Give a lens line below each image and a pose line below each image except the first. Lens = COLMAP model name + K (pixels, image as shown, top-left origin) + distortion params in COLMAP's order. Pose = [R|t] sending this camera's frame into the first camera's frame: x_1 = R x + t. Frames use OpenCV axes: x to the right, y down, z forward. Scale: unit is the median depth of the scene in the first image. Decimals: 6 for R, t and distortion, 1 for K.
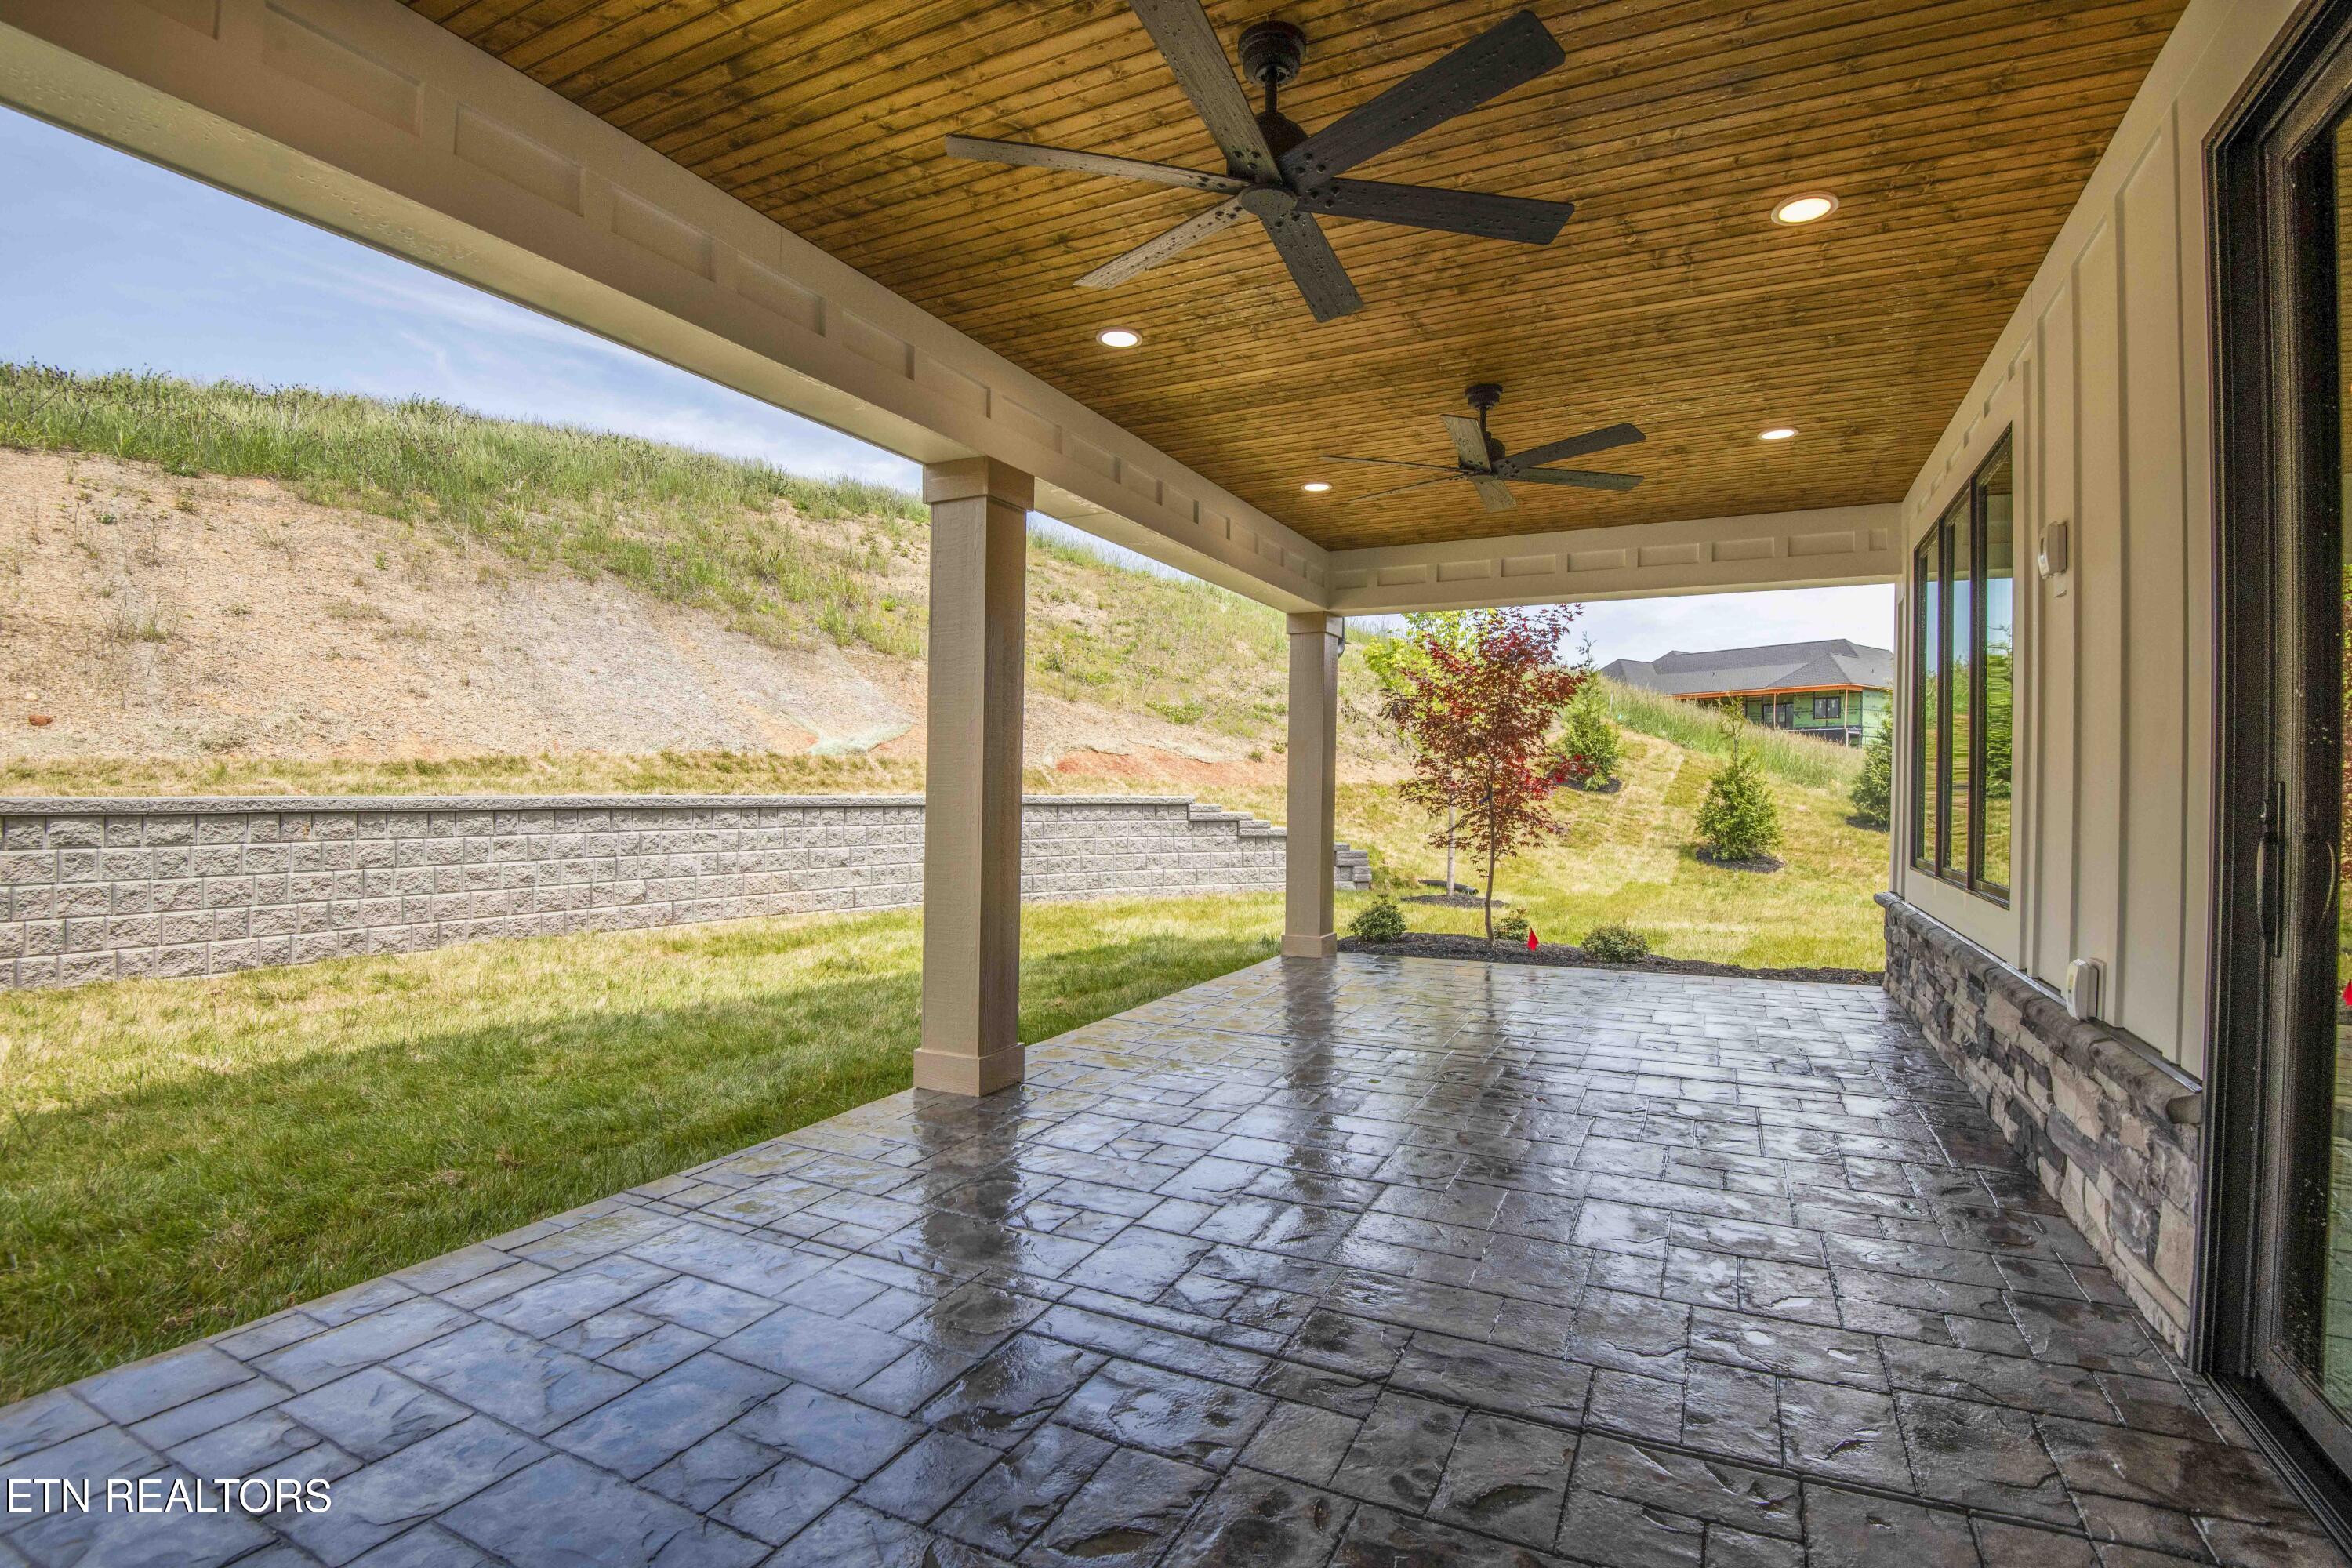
lens RADIAL K [[1084.7, 0, 1183.2], [0, 1084.7, 784.0], [0, 0, 1]] dist [-0.001112, -0.028702]
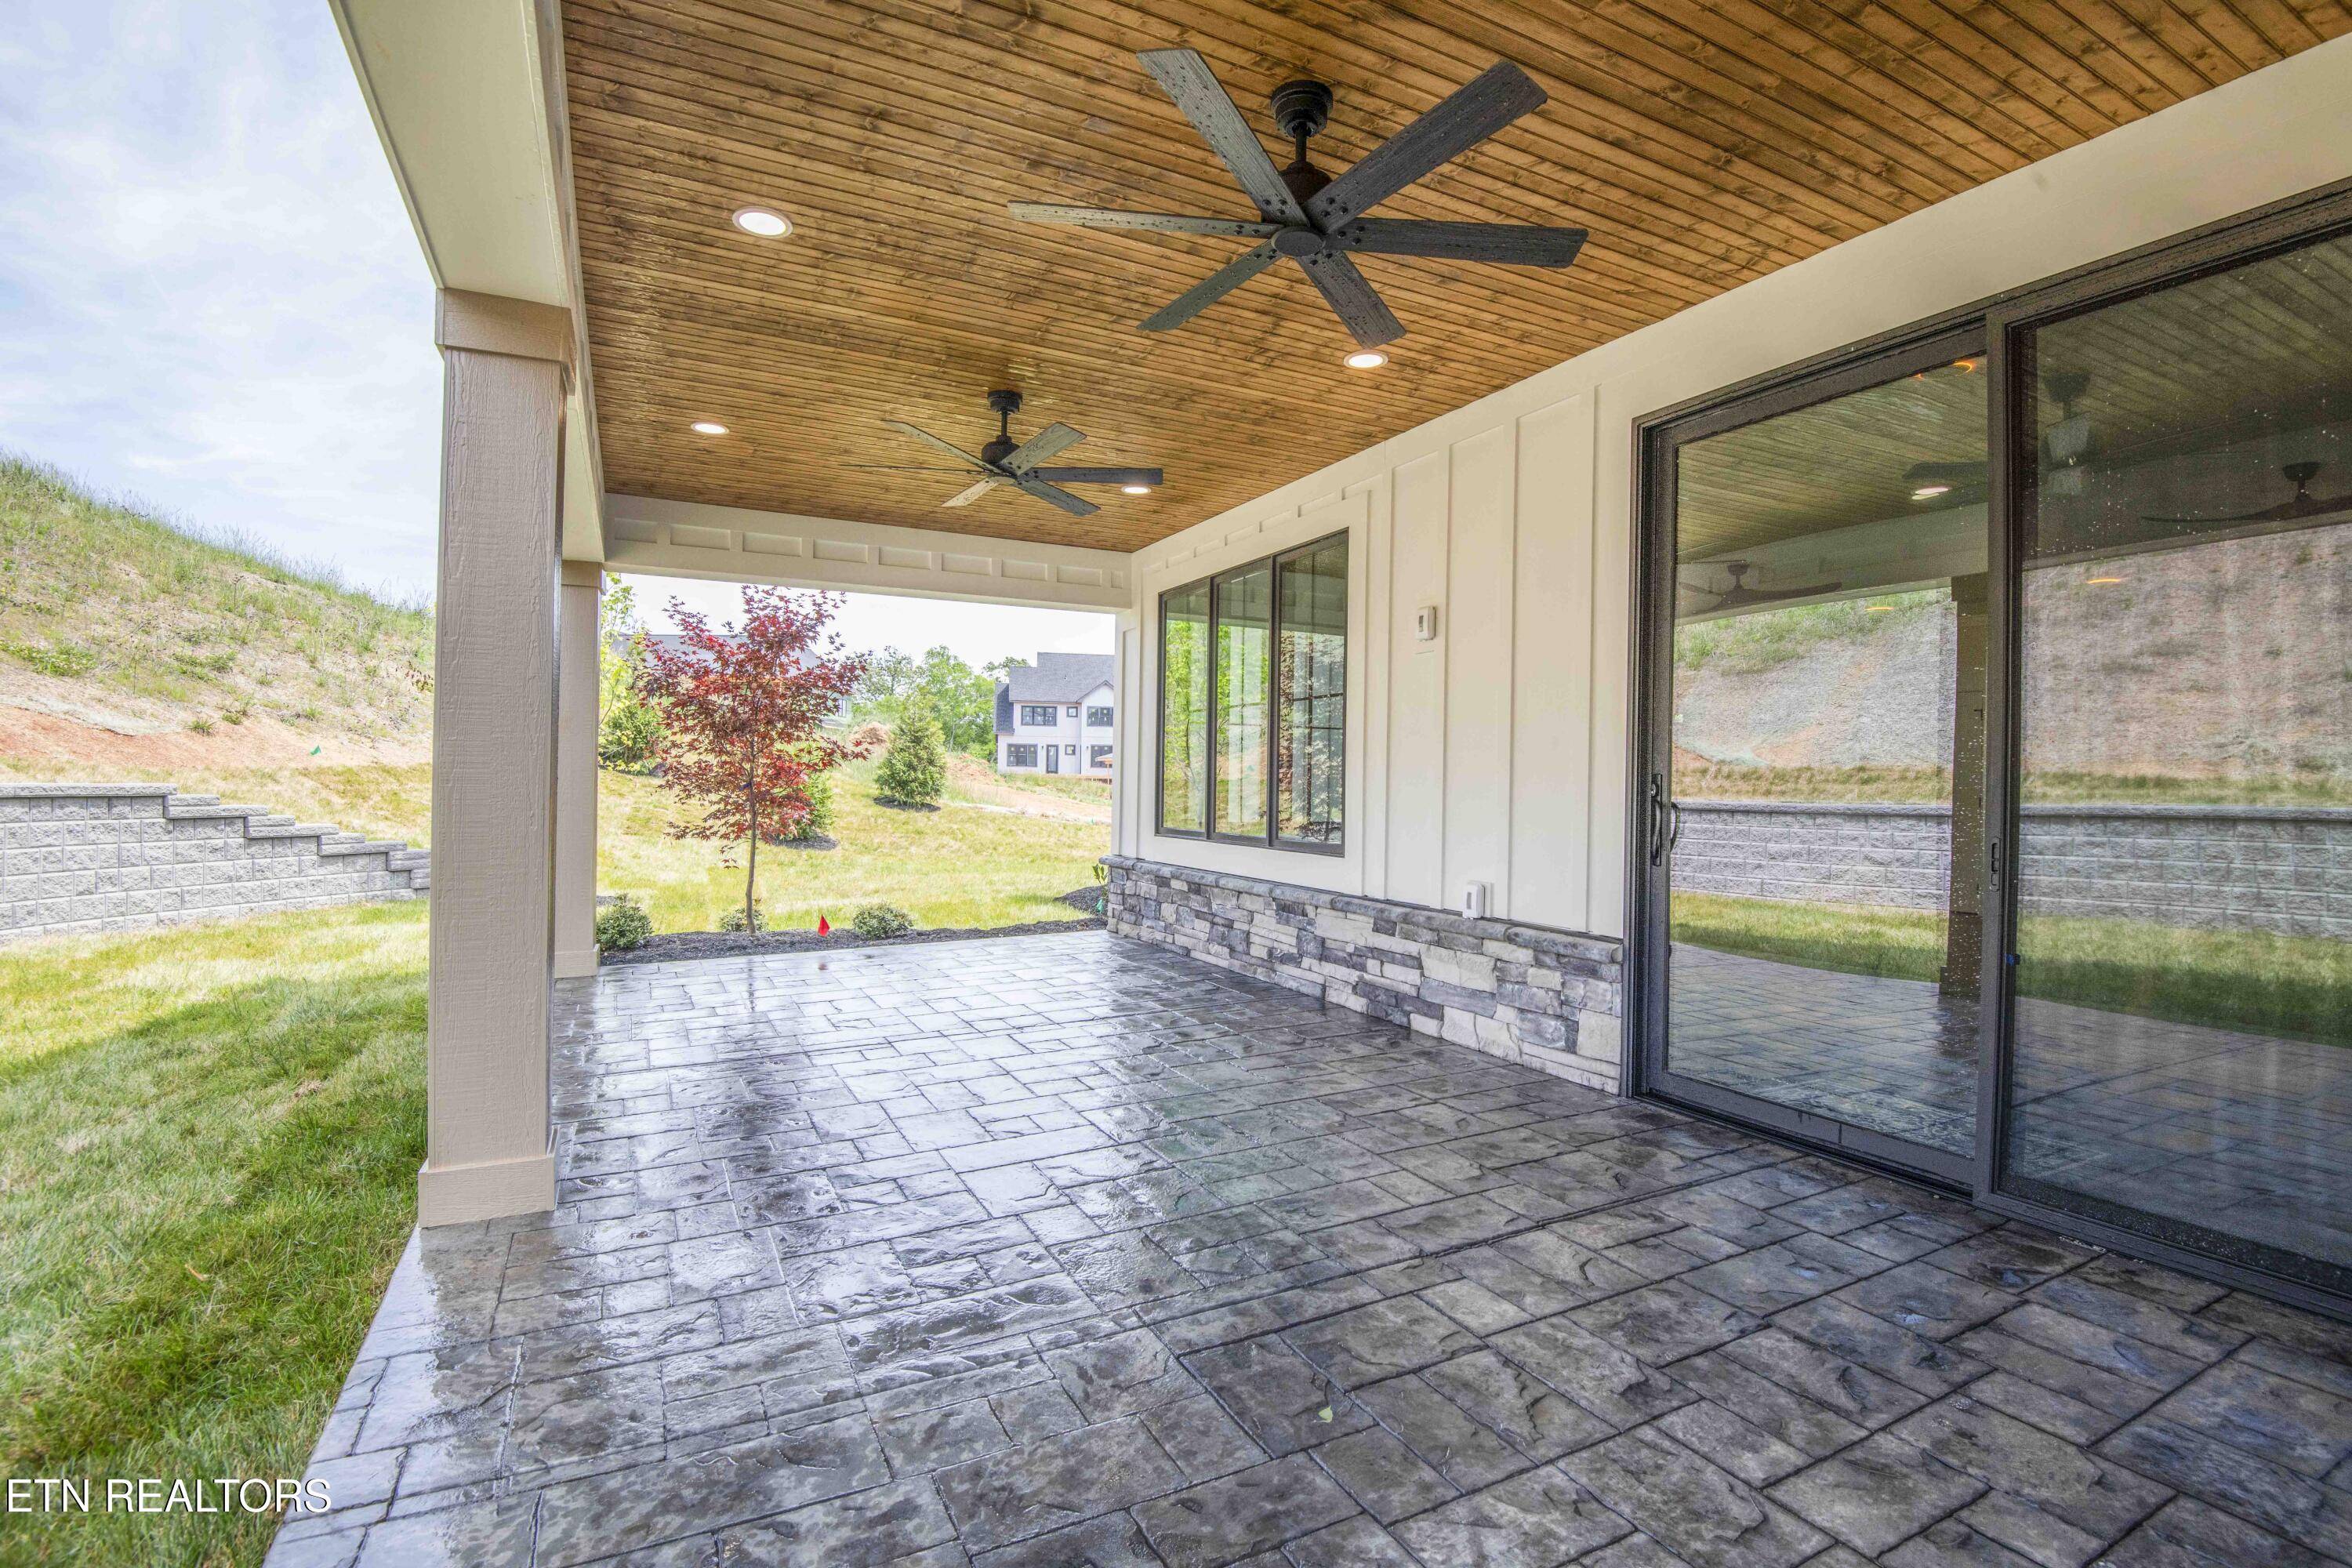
lens RADIAL K [[1084.7, 0, 1183.2], [0, 1084.7, 784.0], [0, 0, 1]] dist [-0.001112, -0.028702]
pose [[0.597403, -0.007136, 0.801910, -0.268309], [-0.005287, 0.999904, 0.012837, -0.001138], [-0.801924, -0.011909, 0.597307, 0.132545]]
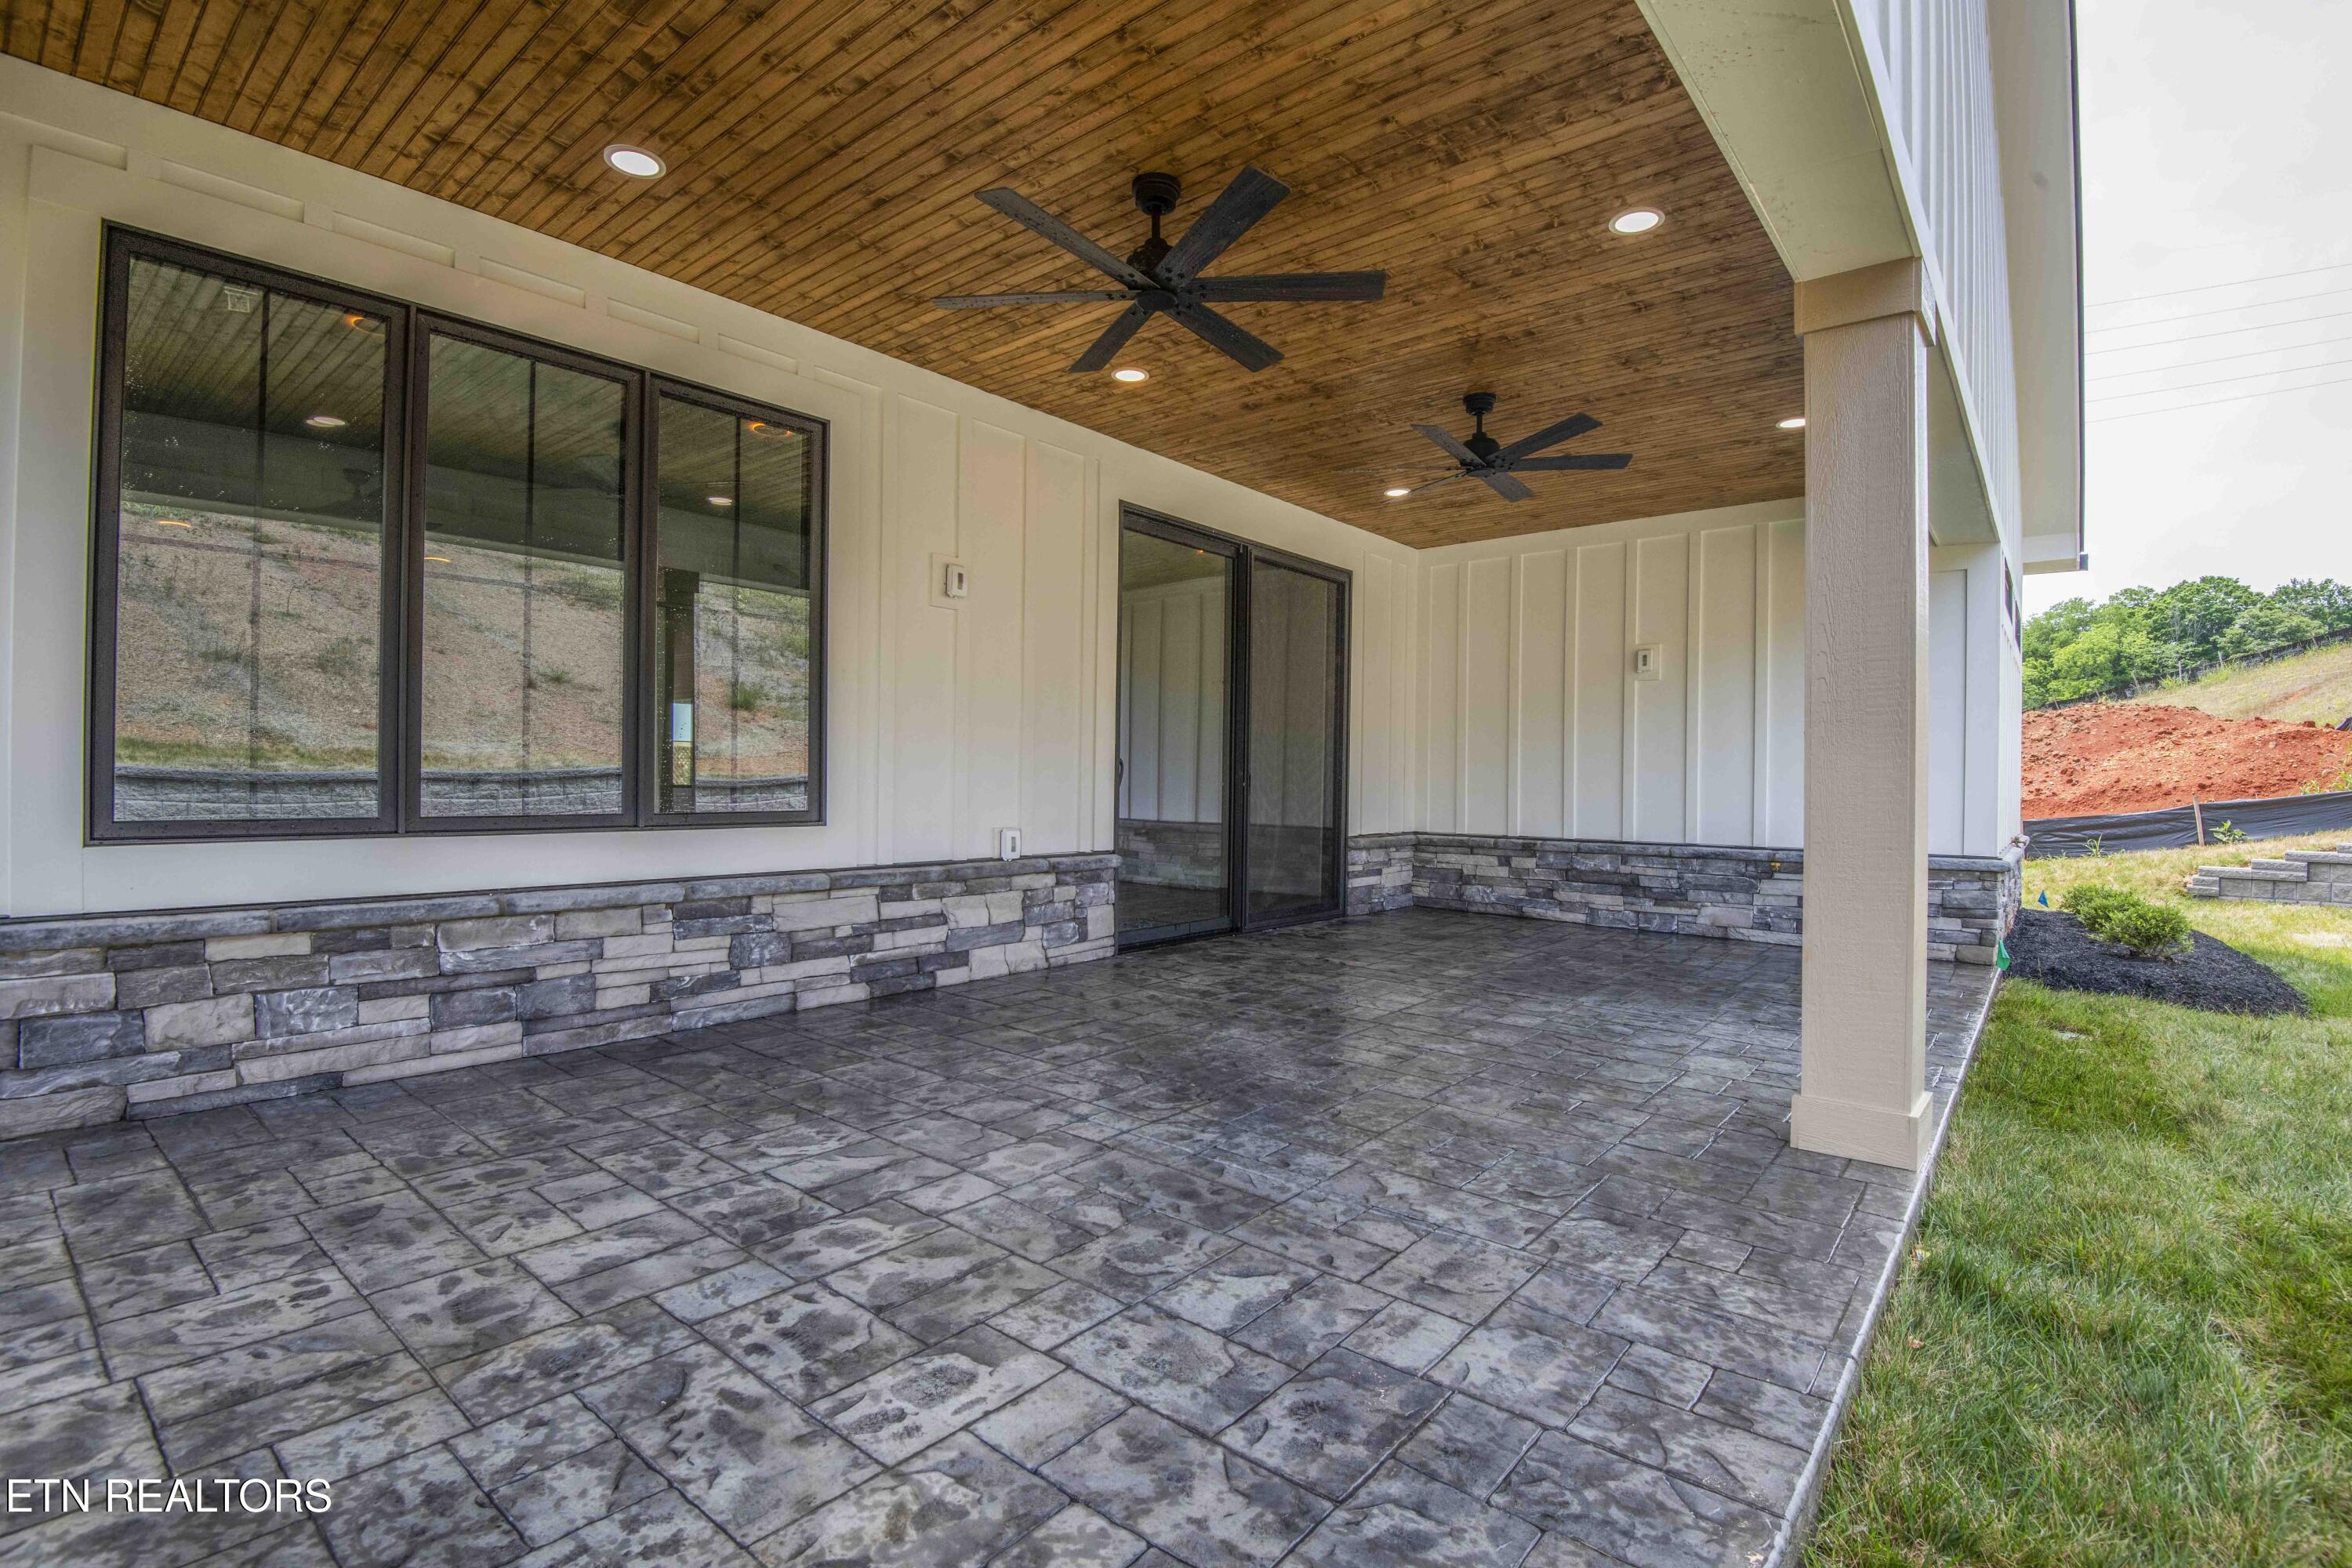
lens RADIAL K [[1084.7, 0, 1183.2], [0, 1084.7, 784.0], [0, 0, 1]] dist [-0.001112, -0.028702]
pose [[-0.973296, -0.017026, 0.228922, 0.045639], [-0.017124, 0.999852, 0.001559, 0.029615], [-0.228915, -0.002403, -0.973443, 0.993800]]
